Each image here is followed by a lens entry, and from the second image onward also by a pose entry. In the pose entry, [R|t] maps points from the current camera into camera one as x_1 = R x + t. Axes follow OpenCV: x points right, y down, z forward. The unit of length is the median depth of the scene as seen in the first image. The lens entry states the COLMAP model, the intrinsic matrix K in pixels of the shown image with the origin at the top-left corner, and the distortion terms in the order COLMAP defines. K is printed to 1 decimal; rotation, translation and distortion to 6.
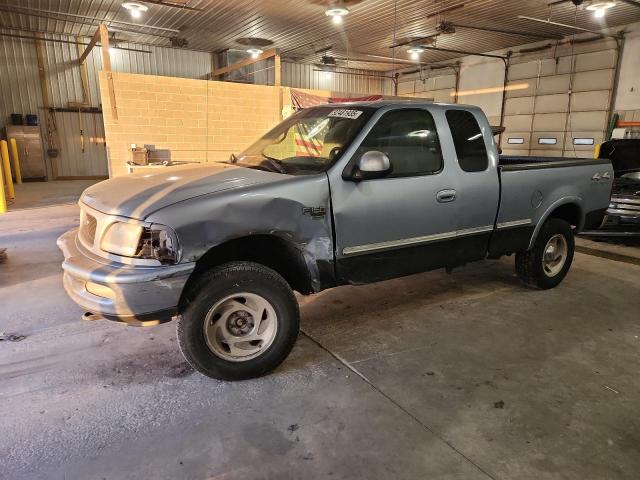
lens RADIAL K [[442.9, 0, 316.2], [0, 442.9, 243.1], [0, 0, 1]] dist [-0.005949, -0.015209]
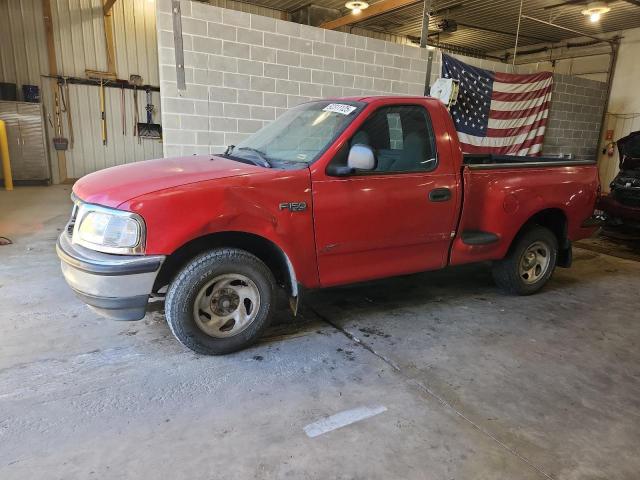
lens RADIAL K [[435.1, 0, 313.8], [0, 435.1, 237.7], [0, 0, 1]] dist [0.000037, -0.016915]
pose [[0.999608, 0.027346, 0.006021, -0.203912], [-0.027366, 0.999620, 0.003185, -0.071020], [-0.005931, -0.003348, 0.999977, 0.321425]]
